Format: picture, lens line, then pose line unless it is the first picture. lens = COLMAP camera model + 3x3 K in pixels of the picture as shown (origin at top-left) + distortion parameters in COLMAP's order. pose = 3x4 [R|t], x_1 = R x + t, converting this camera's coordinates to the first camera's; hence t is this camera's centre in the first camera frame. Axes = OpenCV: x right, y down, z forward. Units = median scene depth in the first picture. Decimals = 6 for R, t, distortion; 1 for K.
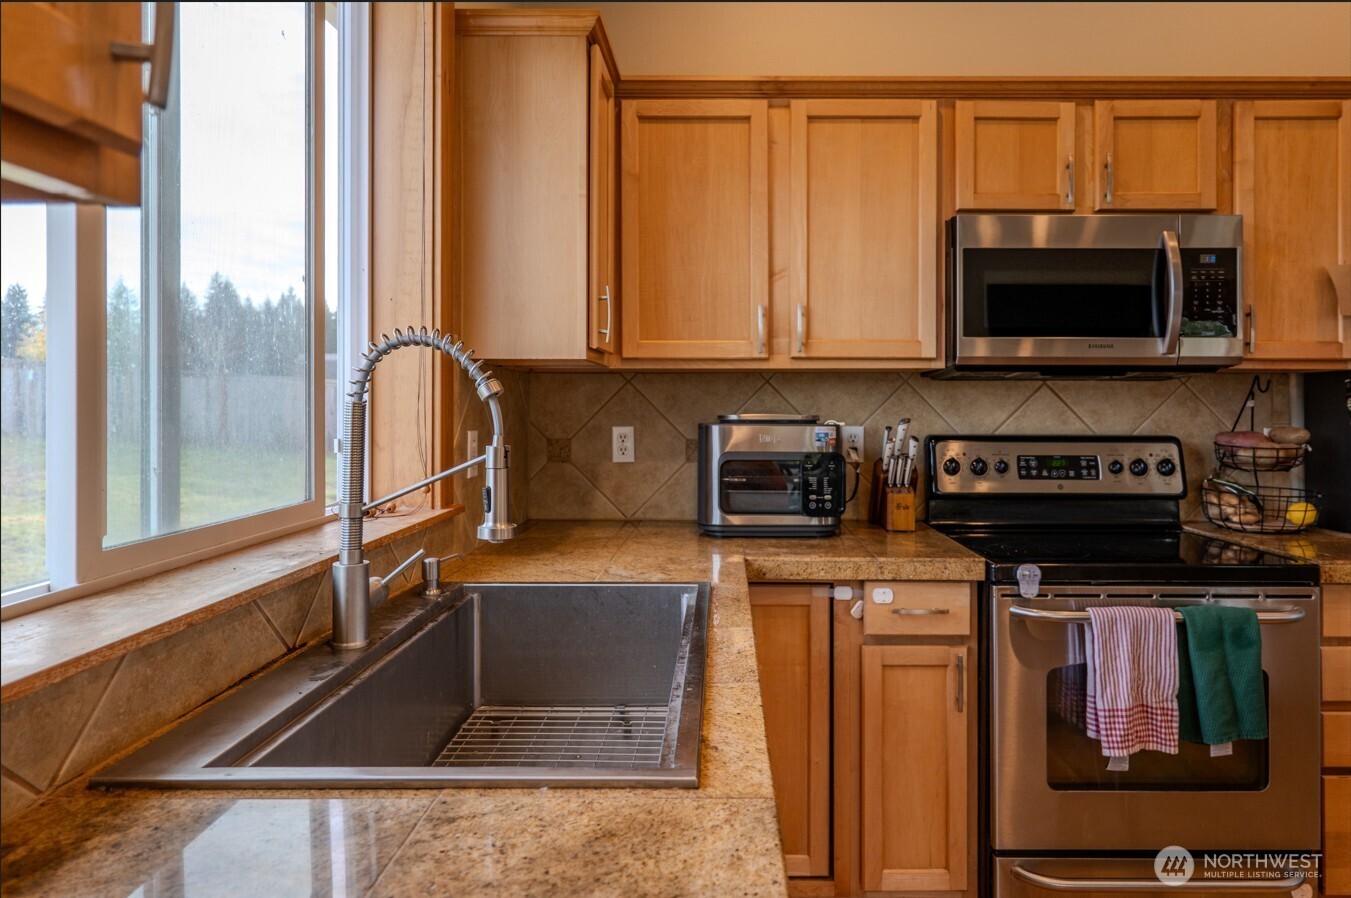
lens RADIAL K [[794.9, 0, 724.9], [0, 794.9, 406.9], [0, 0, 1]] dist [-0.000681, 0.003559]
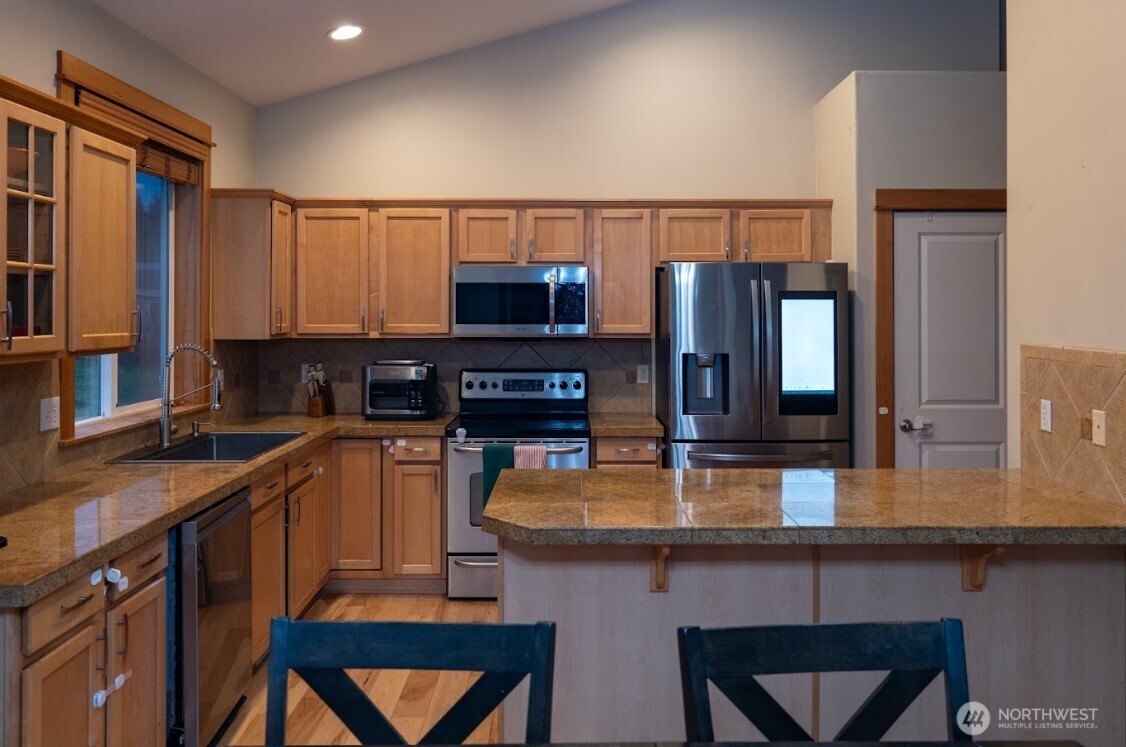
lens RADIAL K [[899.2, 0, 576.3], [0, 899.2, 301.2], [0, 0, 1]] dist [0.020017, 0.006402]
pose [[0.999913, 0.000295, 0.013163, 0.567808], [-0.000182, 0.999963, -0.008593, -0.124192], [-0.013165, 0.008589, 0.999876, -1.354280]]
